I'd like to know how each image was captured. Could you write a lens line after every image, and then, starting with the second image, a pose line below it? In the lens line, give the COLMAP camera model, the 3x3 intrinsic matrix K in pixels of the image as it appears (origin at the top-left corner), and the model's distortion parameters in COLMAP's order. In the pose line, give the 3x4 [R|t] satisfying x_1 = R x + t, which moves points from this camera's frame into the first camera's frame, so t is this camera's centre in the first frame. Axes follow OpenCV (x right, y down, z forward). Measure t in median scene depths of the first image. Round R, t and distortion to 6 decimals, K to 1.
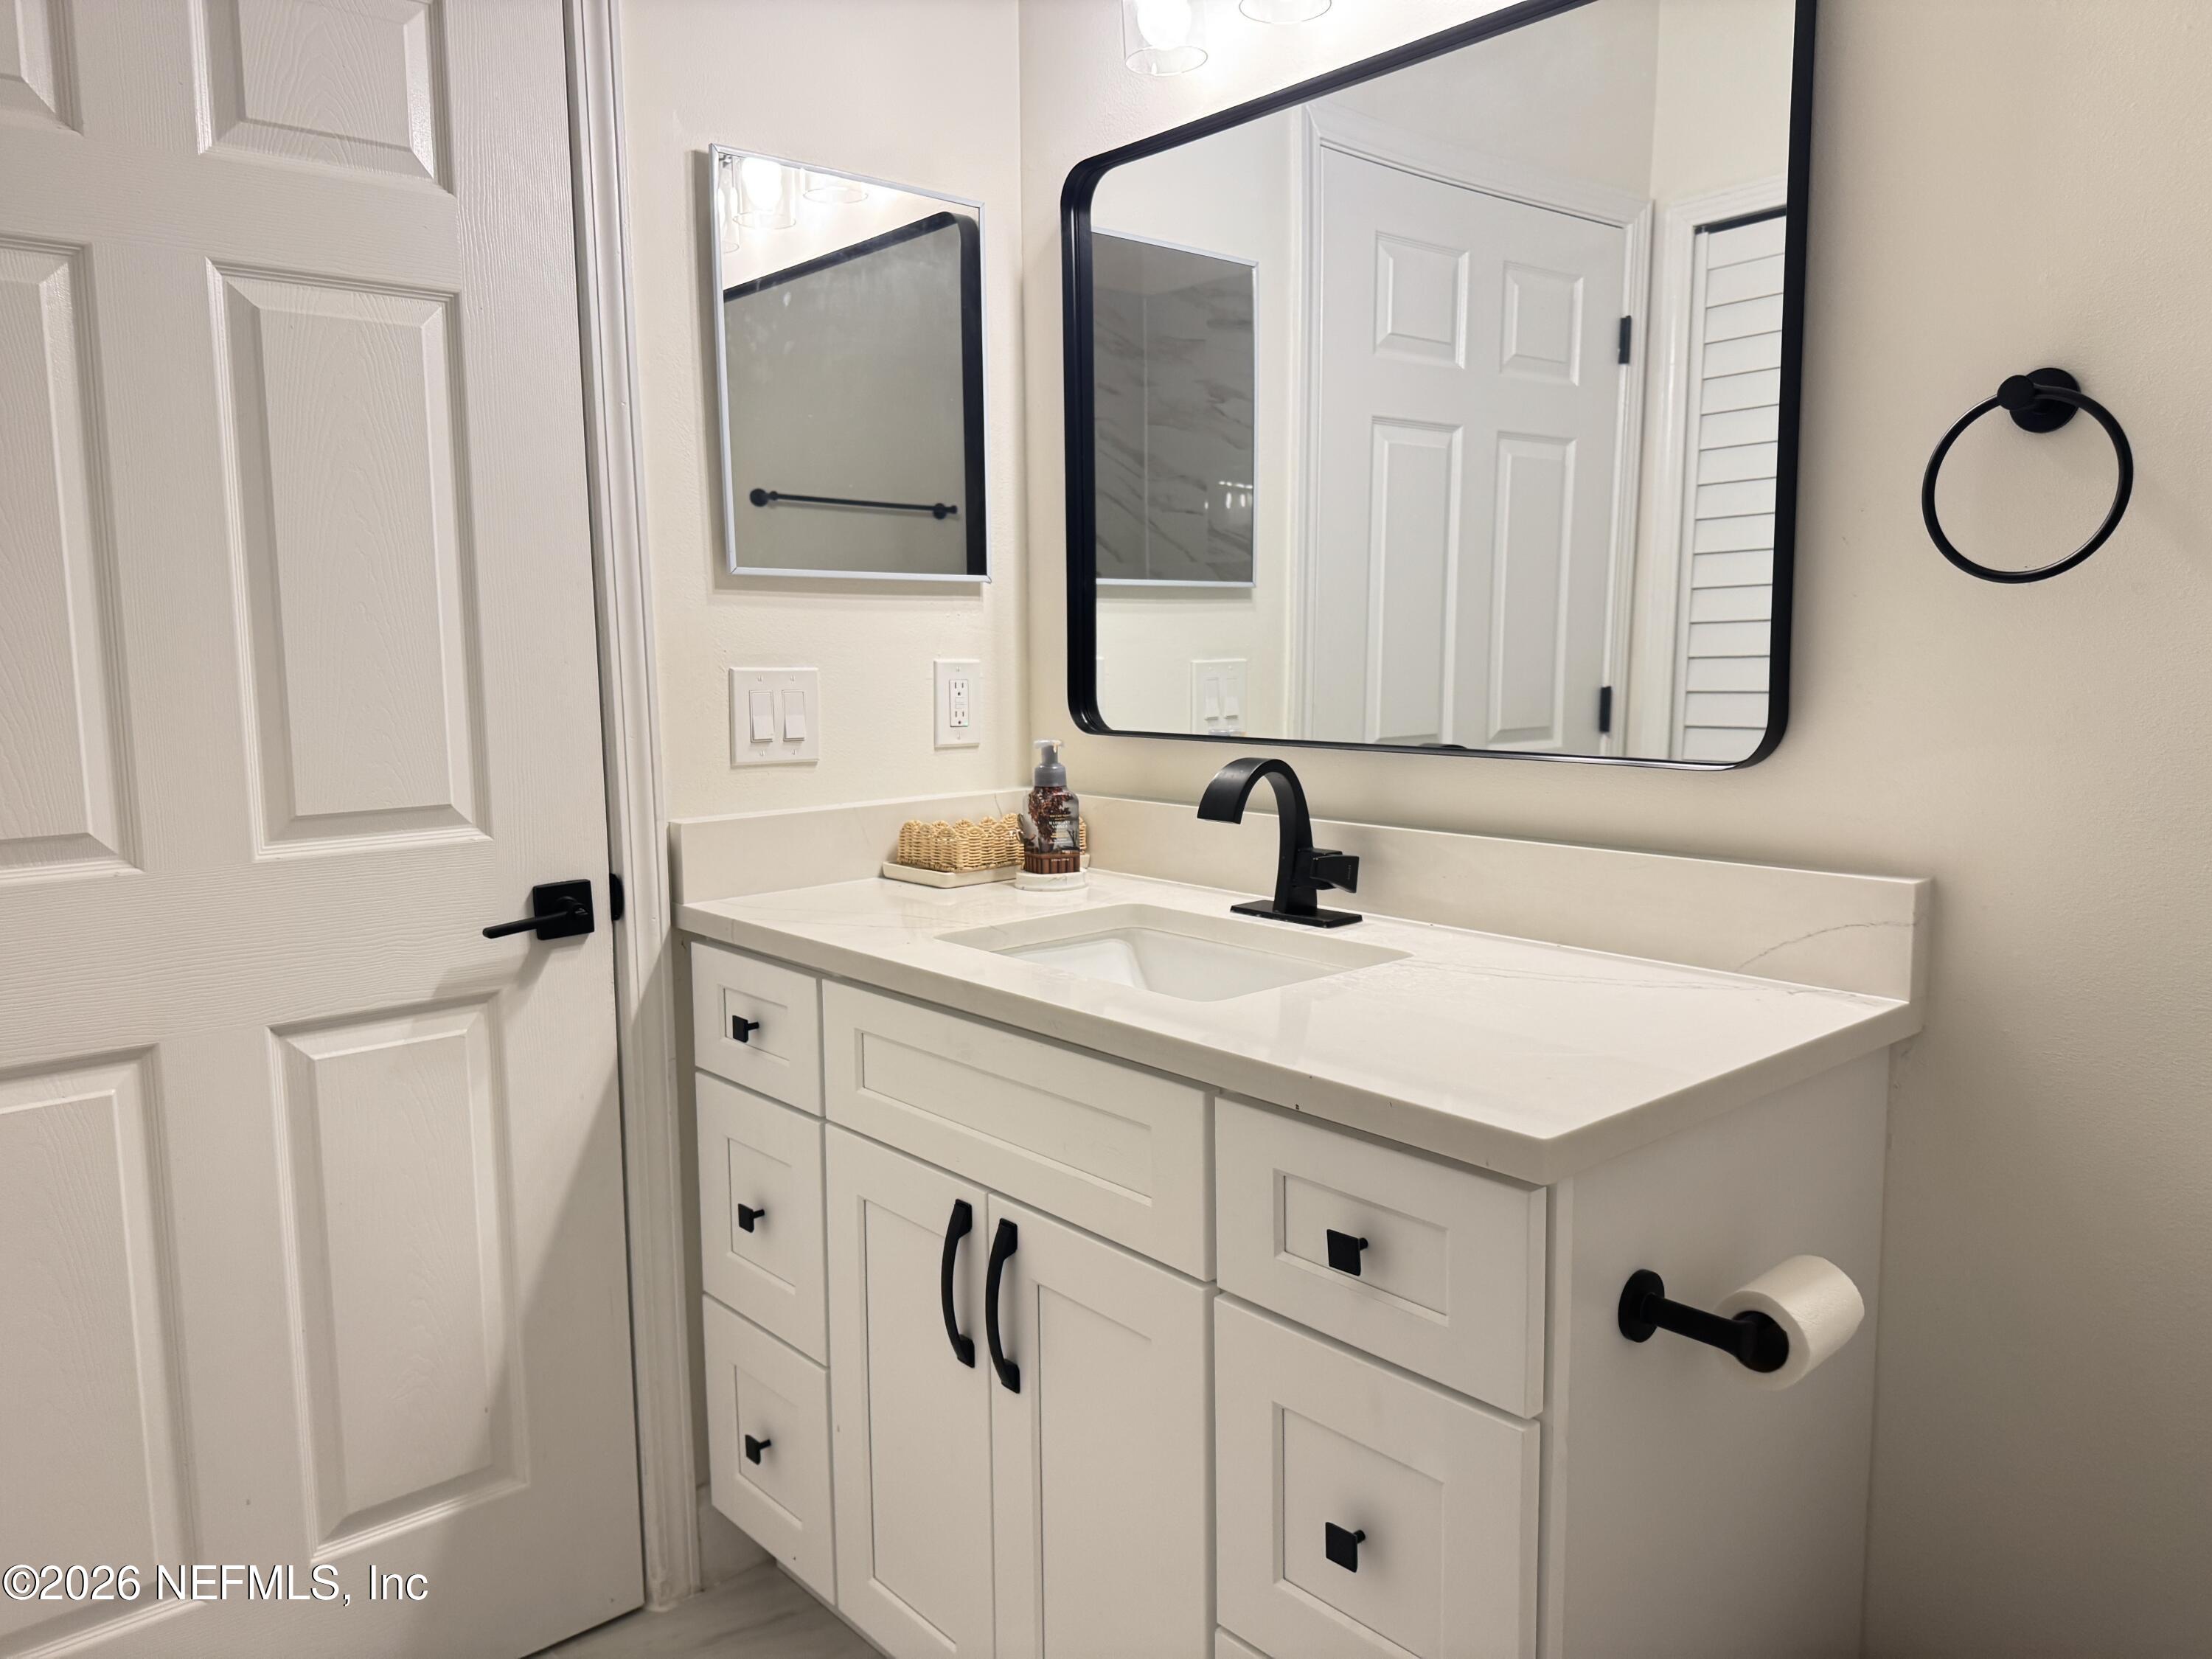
lens RADIAL K [[1548.9, 0, 1106.0], [0, 1548.9, 829.5], [0, 0, 1]] dist [-0.003641, -0.005902]
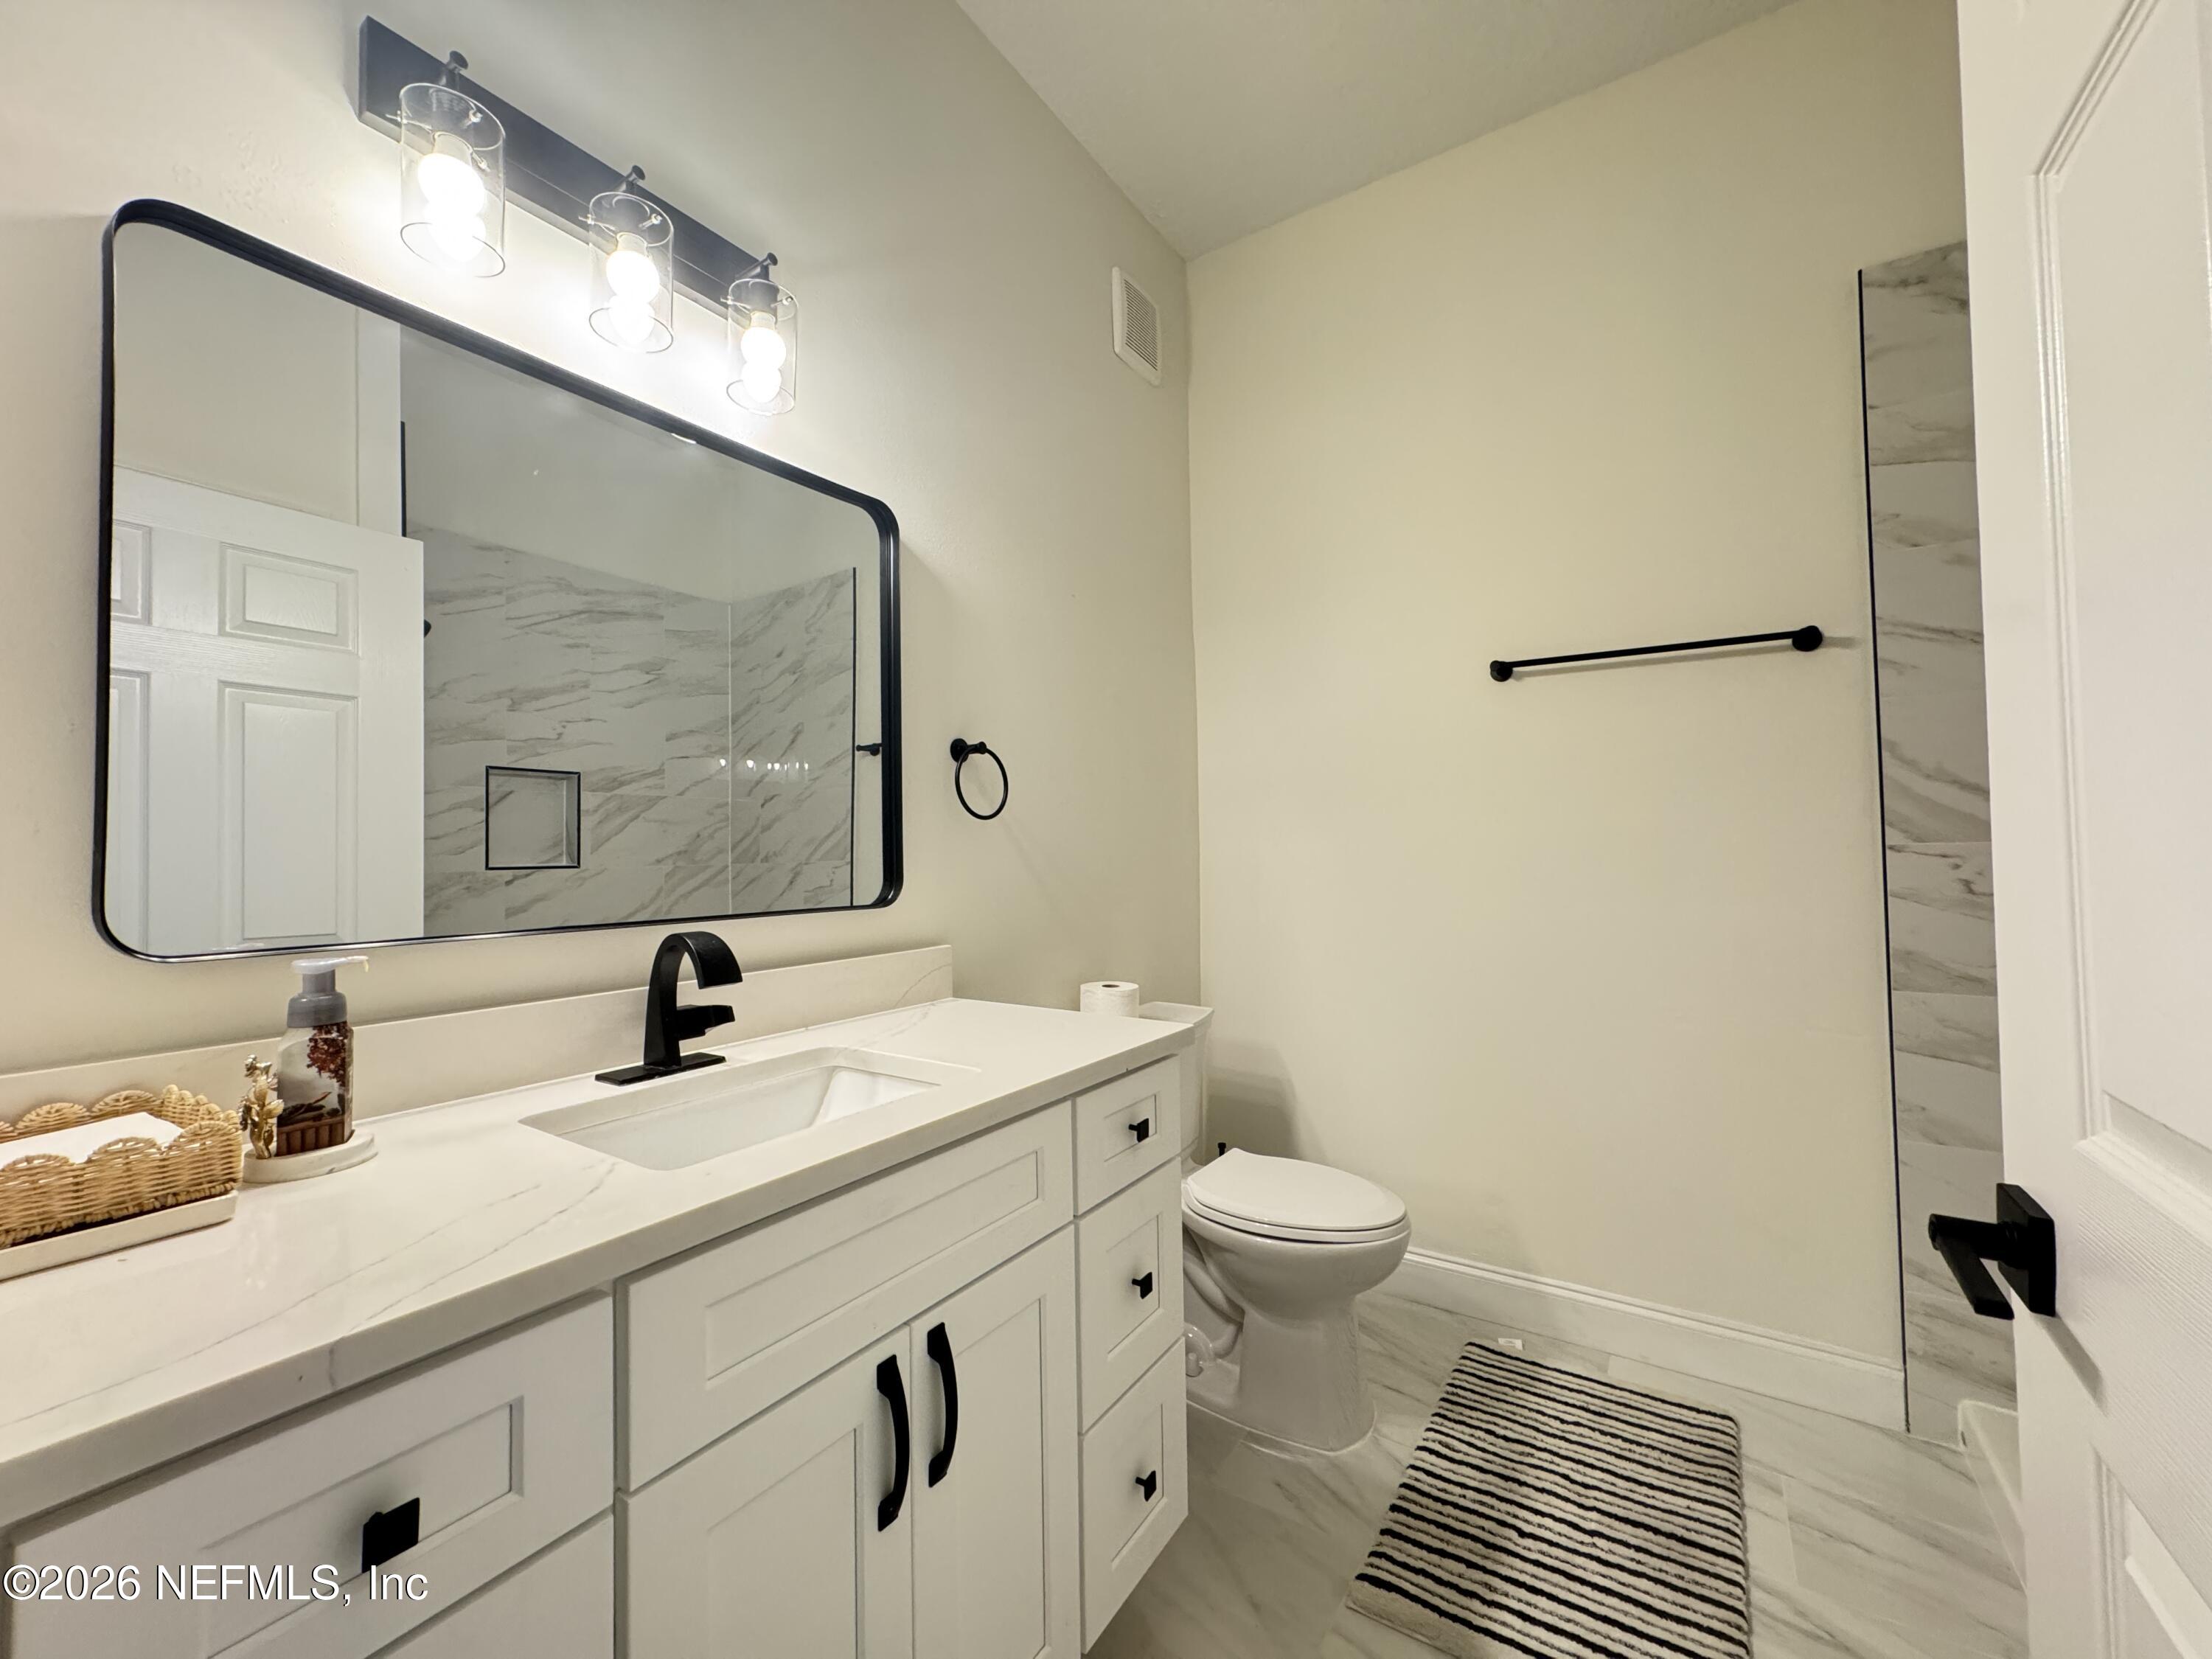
lens RADIAL K [[881.7, 0, 1102.0], [0, 881.7, 827.5], [0, 0, 1]] dist [-0.003702, -0.000121]
pose [[-0.282035, 0.045358, 0.958331, -0.721861], [0.130652, 0.991392, -0.008472, -0.090417], [-0.950466, 0.122819, -0.285534, 0.997767]]
